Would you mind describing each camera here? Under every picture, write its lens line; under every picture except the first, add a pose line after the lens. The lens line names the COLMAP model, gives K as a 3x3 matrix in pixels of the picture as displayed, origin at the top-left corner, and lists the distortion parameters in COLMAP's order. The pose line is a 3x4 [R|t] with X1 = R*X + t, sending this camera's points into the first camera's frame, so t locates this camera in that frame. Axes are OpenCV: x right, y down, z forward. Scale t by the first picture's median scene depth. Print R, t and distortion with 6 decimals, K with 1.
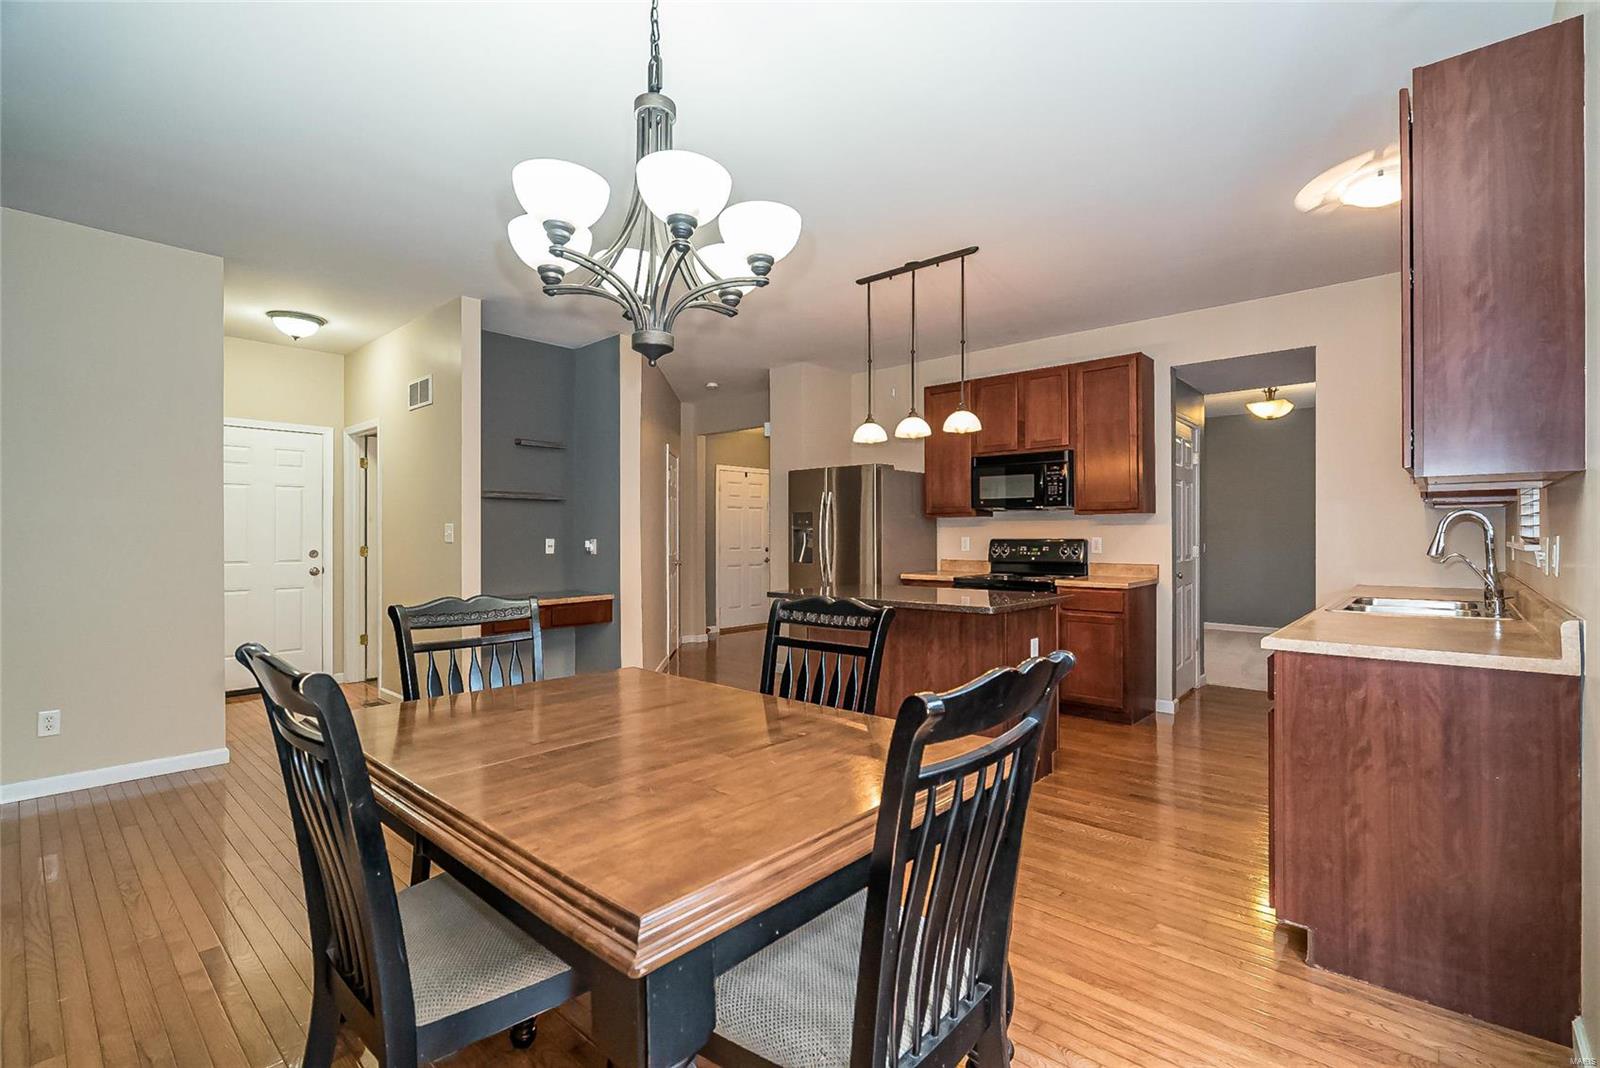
lens RADIAL K [[726.6, 0, 807.1], [0, 726.6, 529.3], [0, 0, 1]] dist [0.000091, 0.000545]
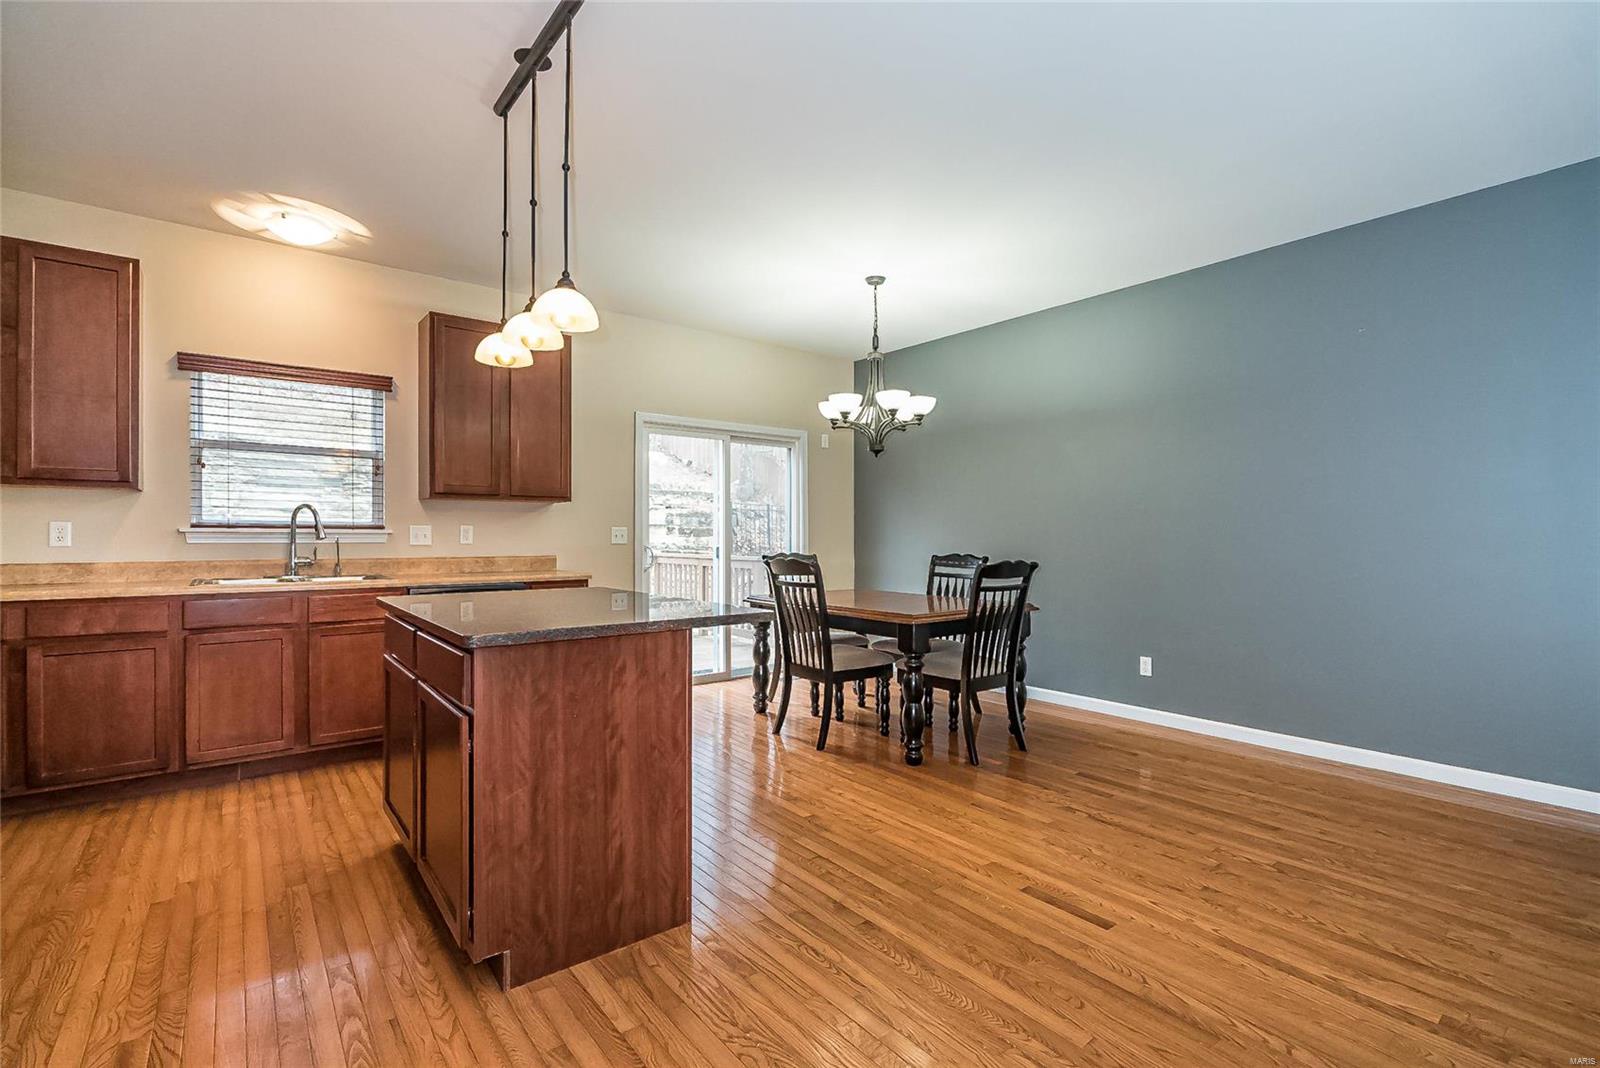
lens RADIAL K [[726.6, 0, 790.8], [0, 726.6, 536.1], [0, 0, 1]] dist [0.000091, 0.000545]
pose [[-0.980359, 0.000799, 0.197218, -0.139240], [-0.001454, 0.999935, -0.011275, 0.026329], [-0.197214, -0.011340, -0.980295, 1.211946]]
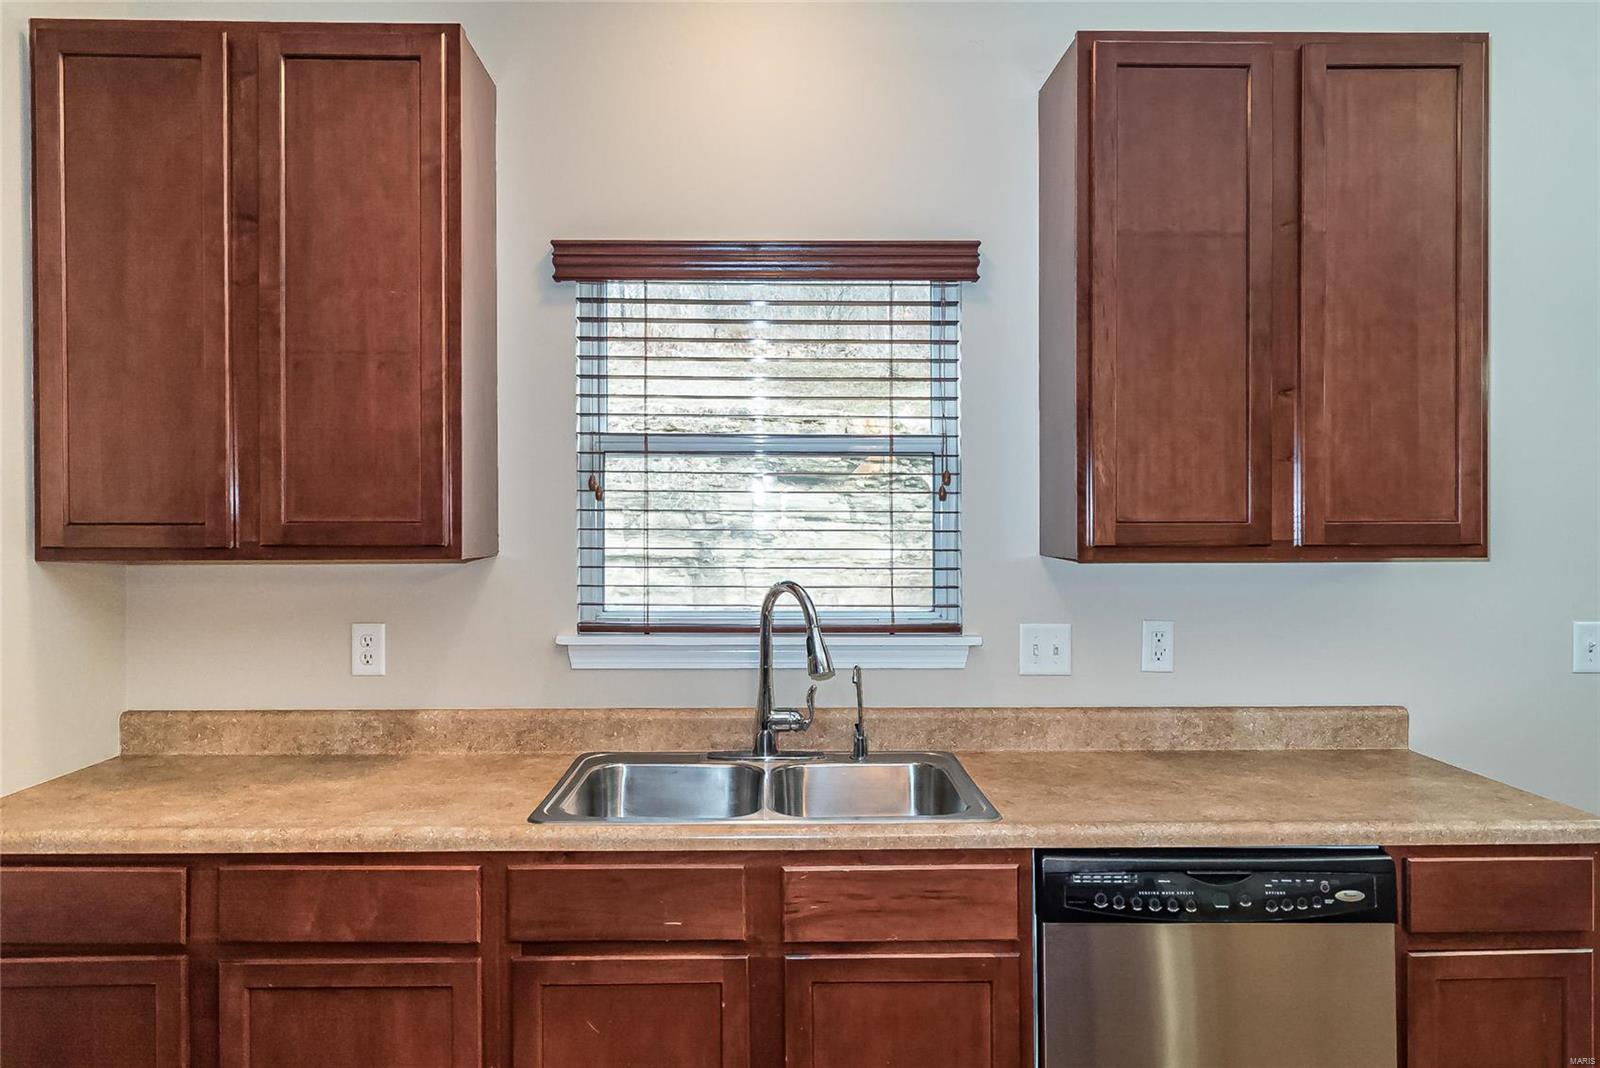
lens RADIAL K [[1070.1, 0, 795.4], [0, 1070.1, 522.0], [0, 0, 1]] dist [0.031600, 0.000009]
pose [[-0.673549, 0.007152, 0.739108, 0.177223], [-0.005005, 0.999886, -0.014236, -0.033410], [-0.739126, -0.013288, -0.673436, 0.865332]]
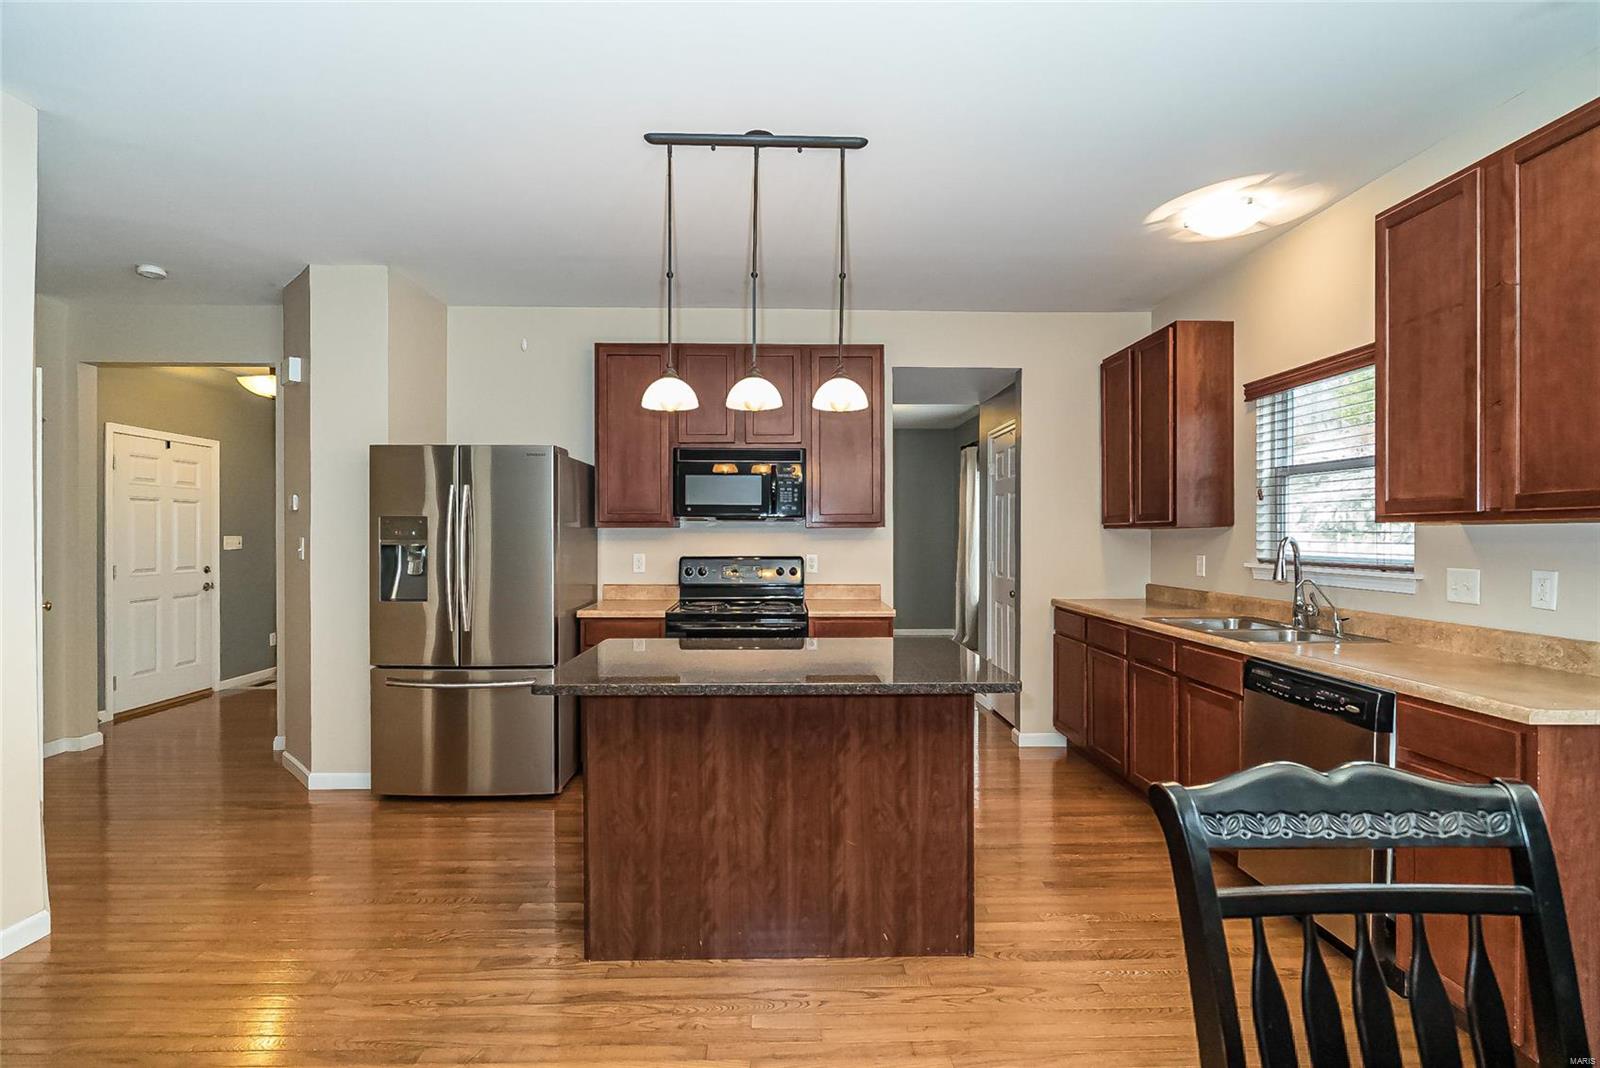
lens RADIAL K [[726.6, 0, 799.8], [0, 726.6, 538.2], [0, 0, 1]] dist [0.000091, 0.000545]
pose [[0.729995, -0.001368, 0.683451, -0.205347], [-0.008070, 0.999911, 0.010622, -0.017304], [-0.683404, -0.013269, 0.729919, 0.399928]]
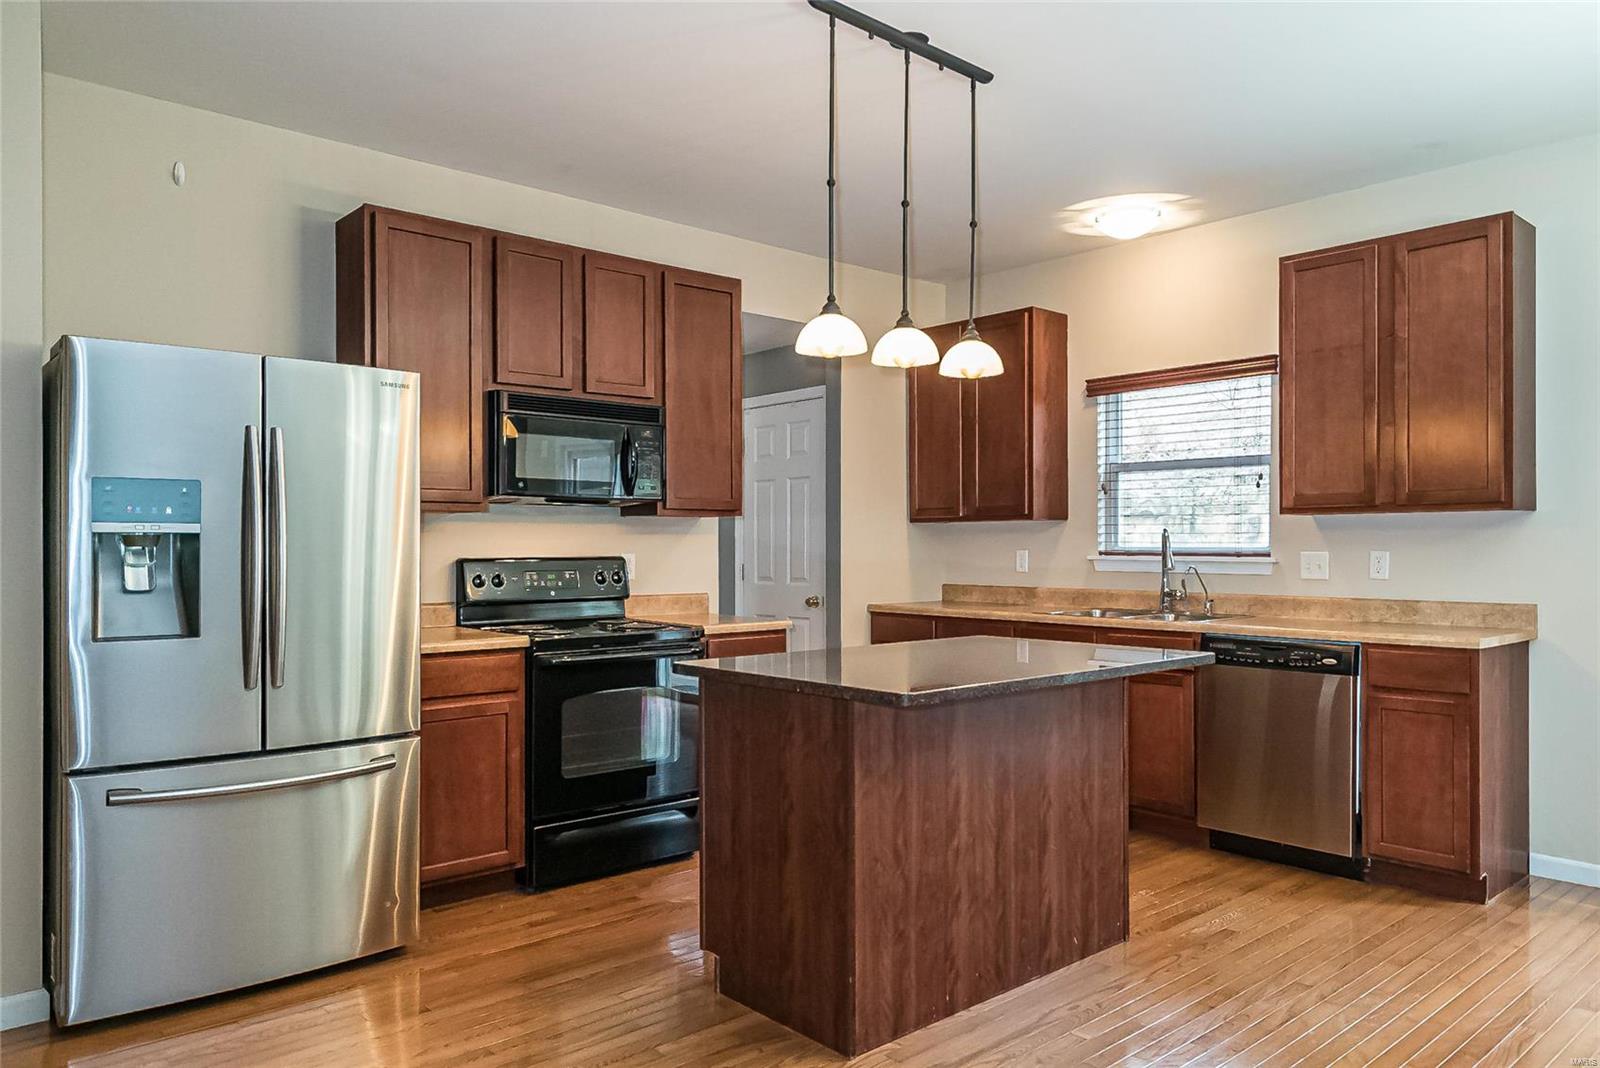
lens RADIAL K [[1082.6, 0, 801.1], [0, 1082.6, 548.1], [0, 0, 1]] dist [0.007491, -0.005035]
pose [[0.127097, -0.000410, 0.991890, -0.508208], [-0.008636, 0.999962, 0.001519, 0.004154], [-0.991853, -0.008759, 0.127088, 0.767988]]
